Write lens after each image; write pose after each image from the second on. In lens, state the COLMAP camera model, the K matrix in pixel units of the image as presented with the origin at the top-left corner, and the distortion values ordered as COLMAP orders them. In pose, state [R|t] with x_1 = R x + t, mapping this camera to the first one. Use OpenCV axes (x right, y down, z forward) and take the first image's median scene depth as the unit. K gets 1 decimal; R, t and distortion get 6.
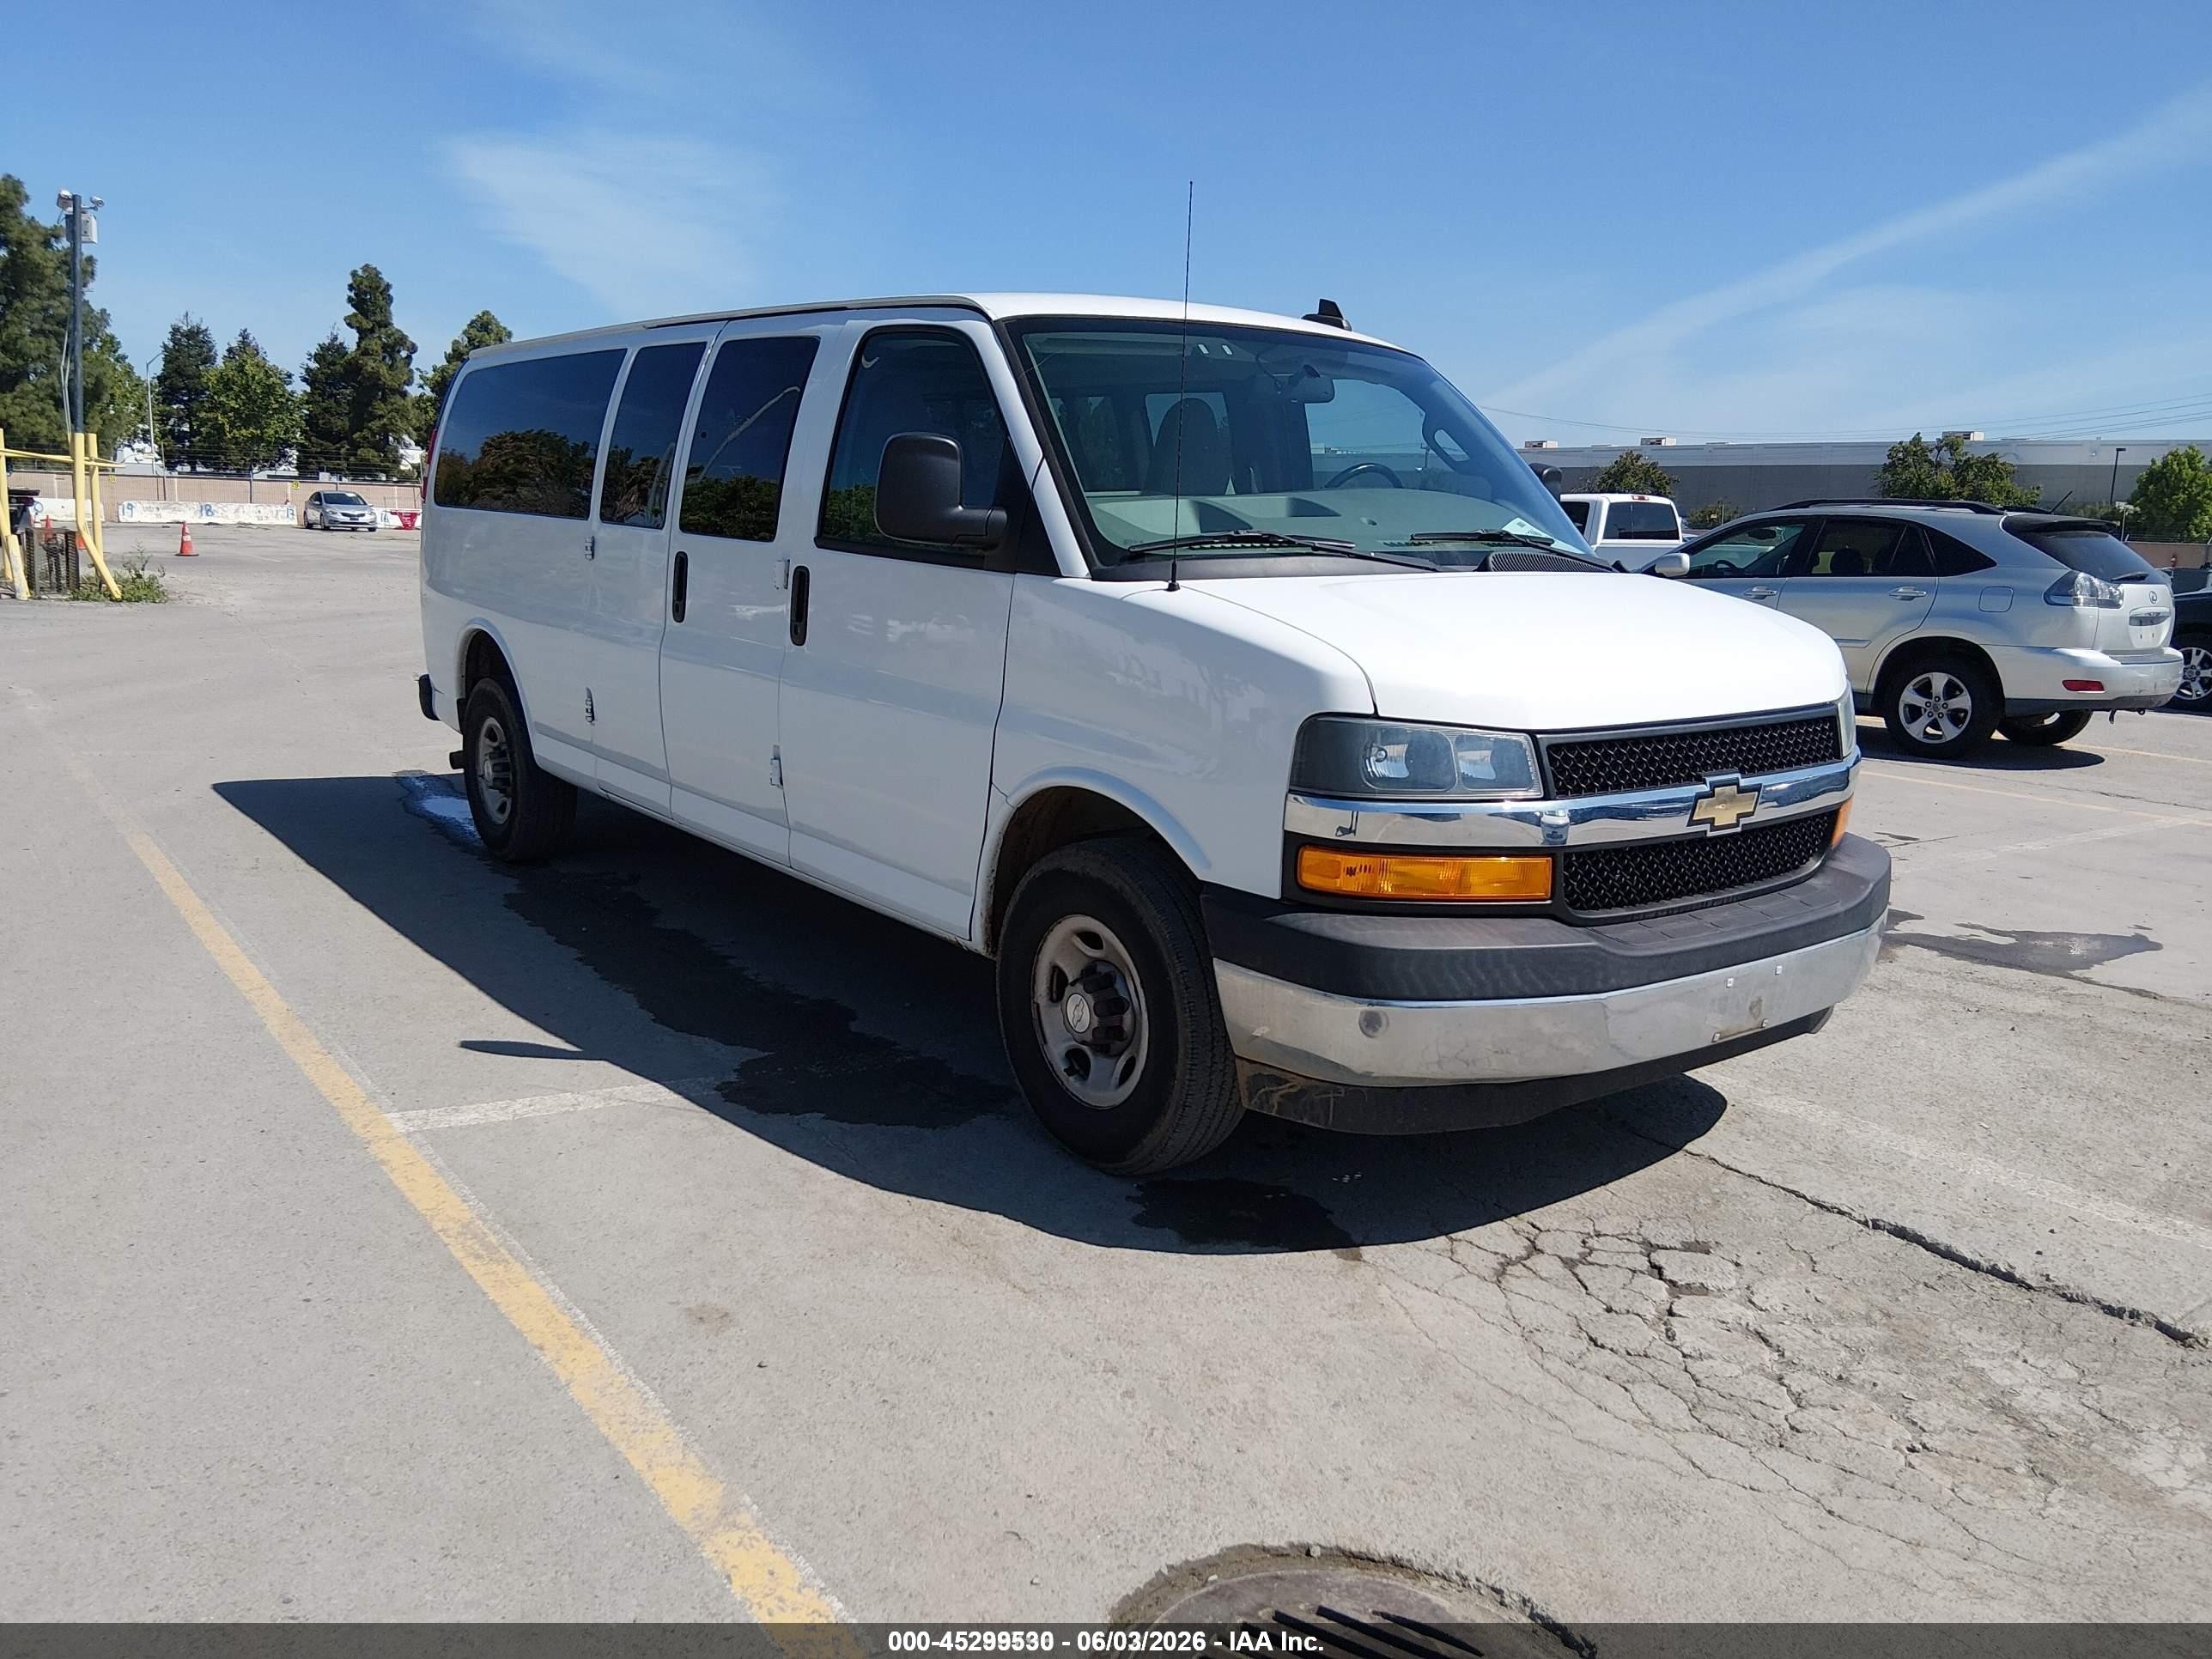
lens RADIAL K [[1853.0, 0, 1101.5], [0, 1853.0, 813.9], [0, 0, 1]] dist [0.051367, -0.045132]
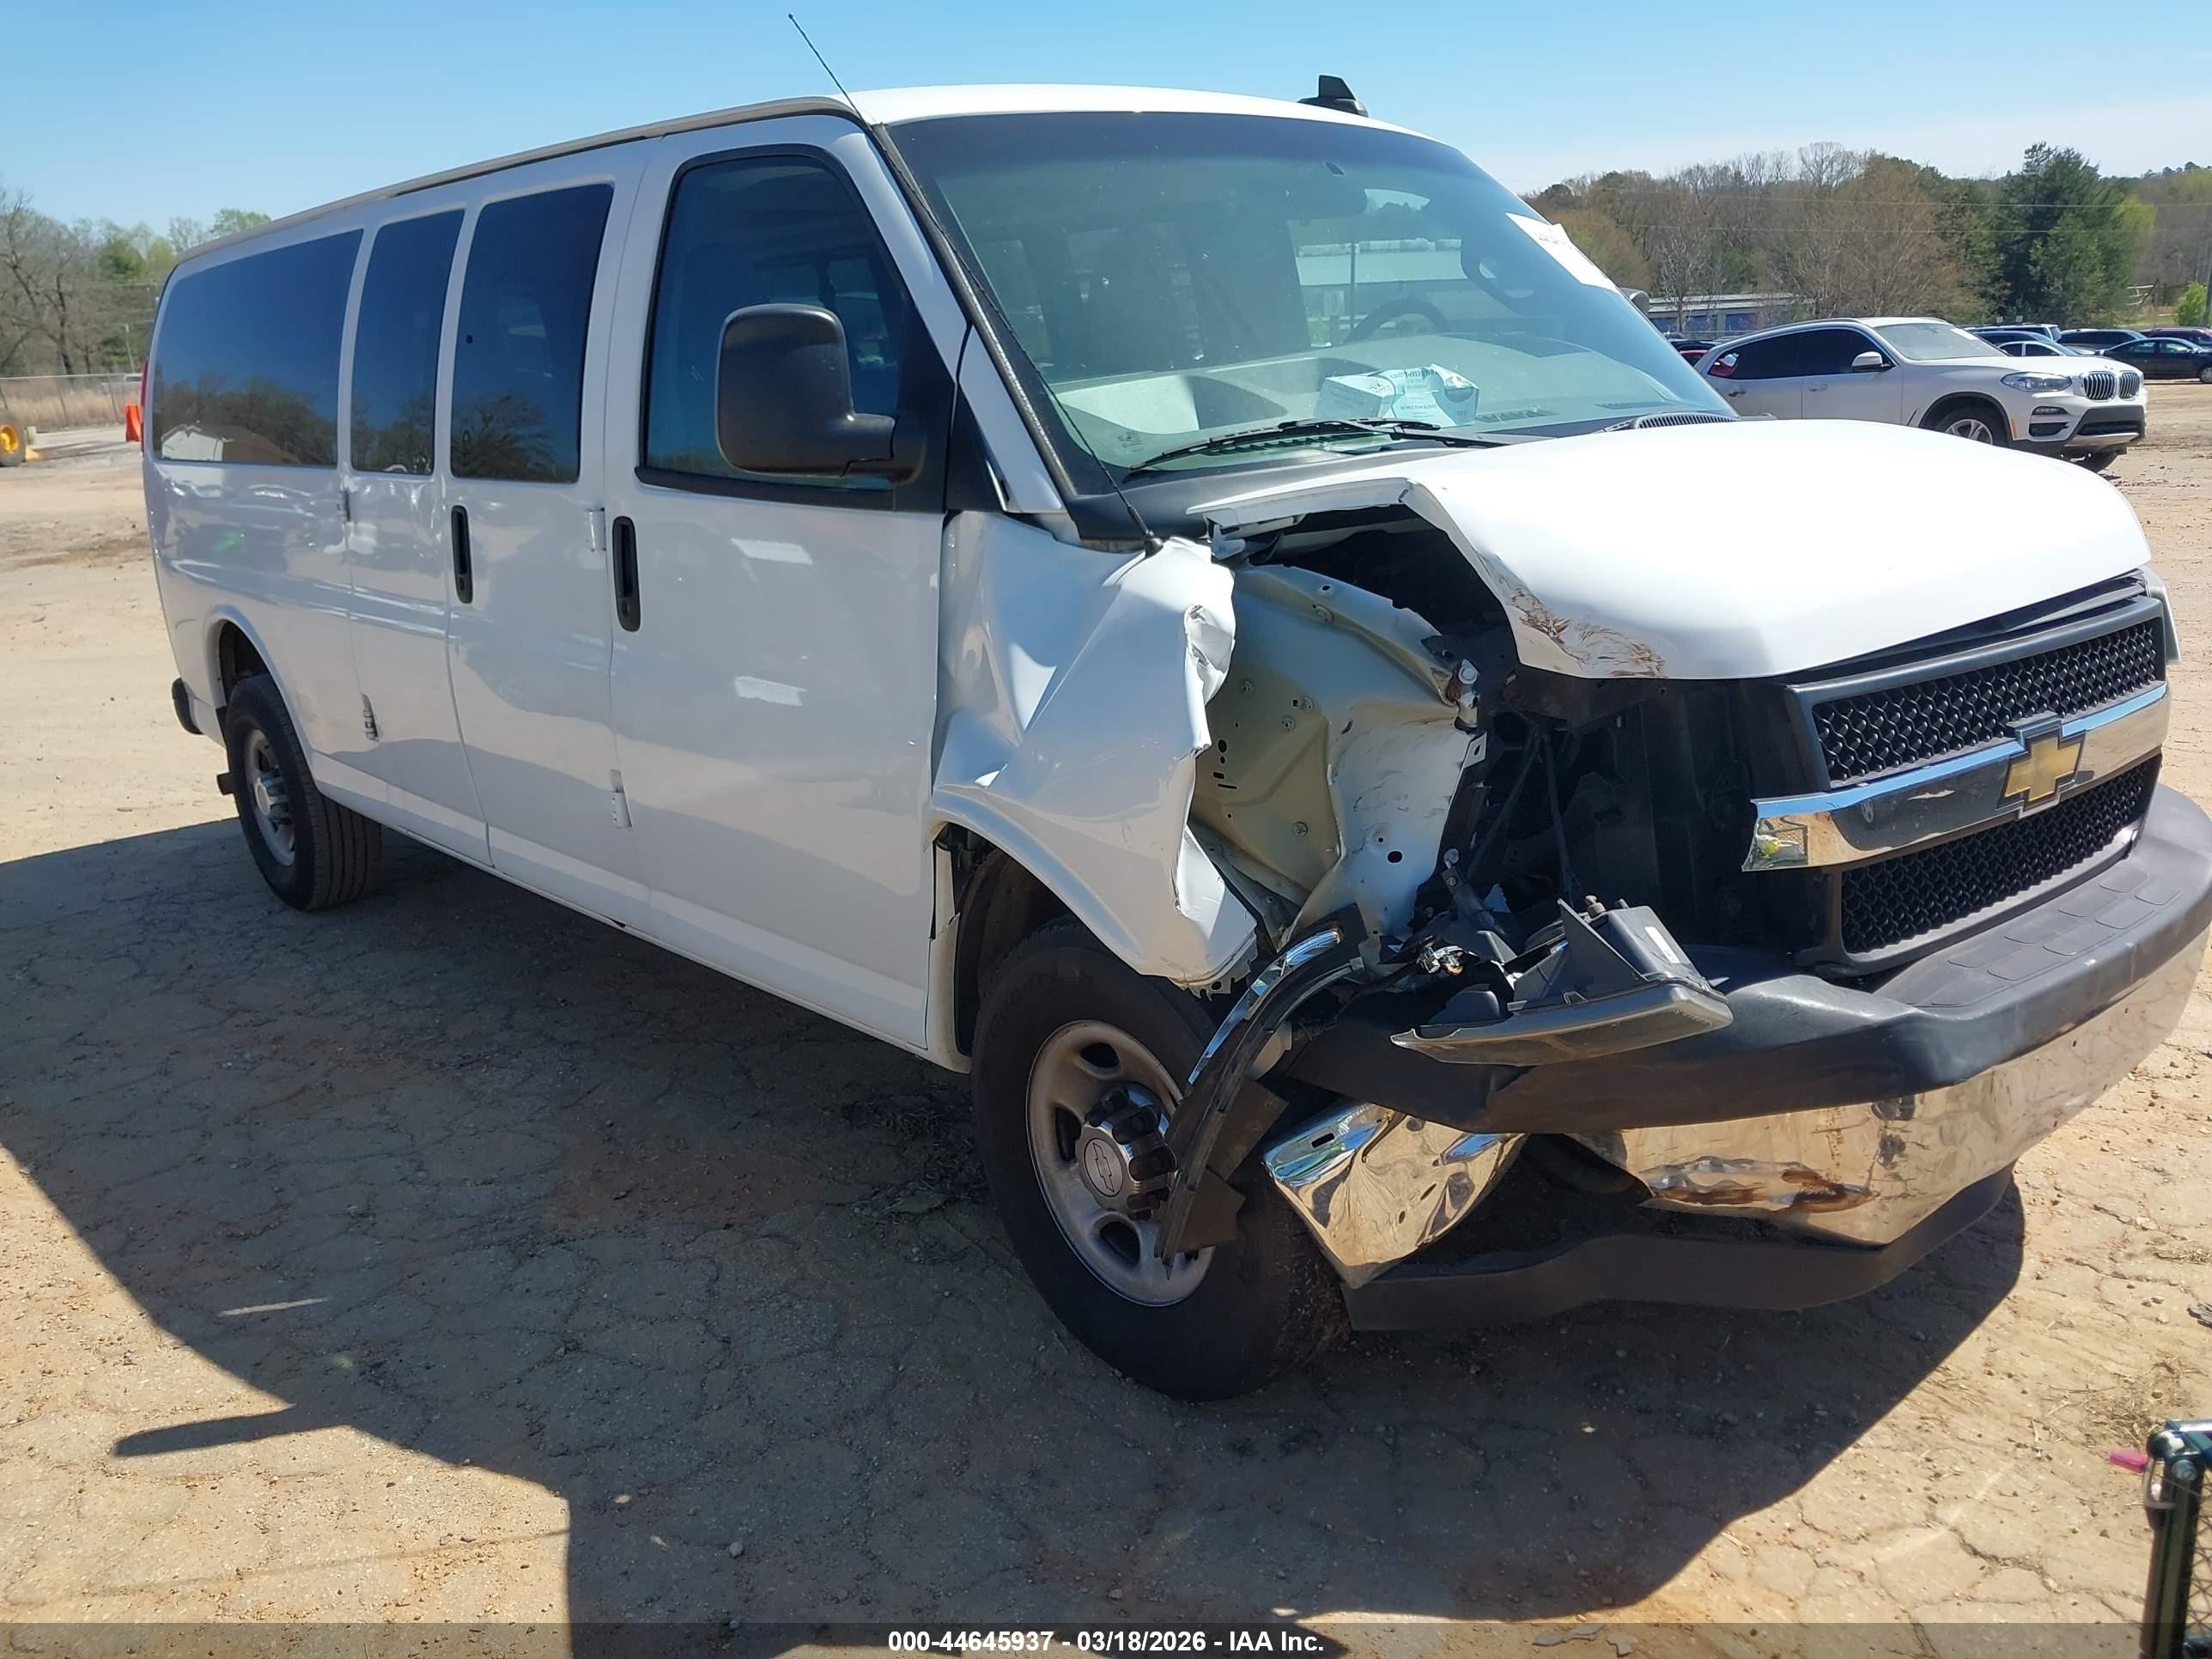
lens RADIAL K [[1909.6, 0, 1120.1], [0, 1909.6, 809.1], [0, 0, 1]] dist [0.036490, 0.008569]
pose [[0.993858, -0.096460, 0.054235, -0.025563], [0.093340, 0.993979, 0.057396, -0.047415], [-0.059445, -0.051981, 0.996877, 0.261812]]
